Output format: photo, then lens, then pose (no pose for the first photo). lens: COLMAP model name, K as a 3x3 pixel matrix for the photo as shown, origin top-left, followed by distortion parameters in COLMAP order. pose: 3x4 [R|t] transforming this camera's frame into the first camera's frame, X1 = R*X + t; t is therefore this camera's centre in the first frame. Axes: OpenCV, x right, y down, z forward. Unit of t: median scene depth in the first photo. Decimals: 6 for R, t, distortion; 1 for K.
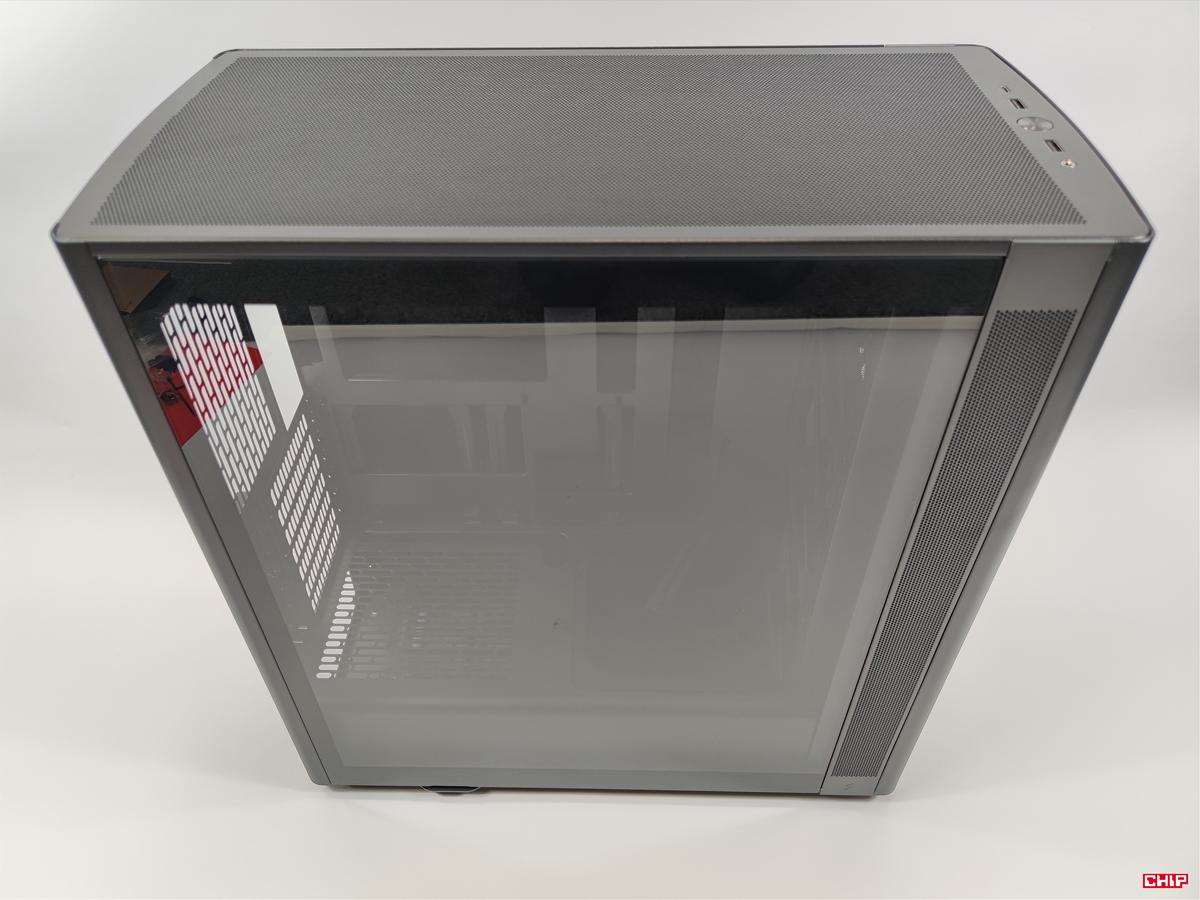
lens RADIAL K [[879.0, 0, 605.2], [0, 879.0, 445.8], [0, 0, 1]] dist [0.047726, -0.070843]
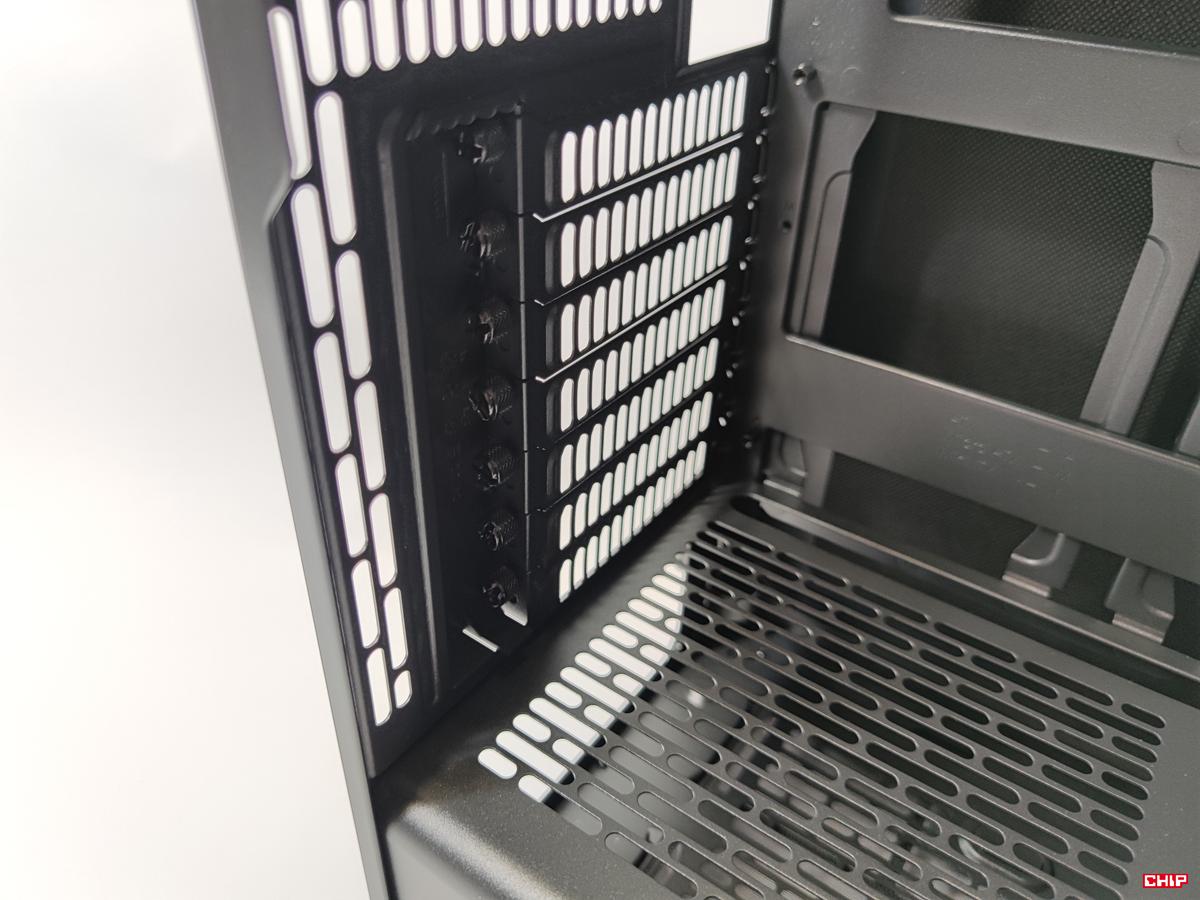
lens RADIAL K [[879.0, 0, 611.7], [0, 879.0, 453.7], [0, 0, 1]] dist [0.047726, -0.070843]
pose [[0.826119, 0.344082, -0.446245, -0.167894], [-0.407240, 0.911909, -0.050771, 0.146556], [0.389466, 0.223672, 0.893469, 0.674344]]
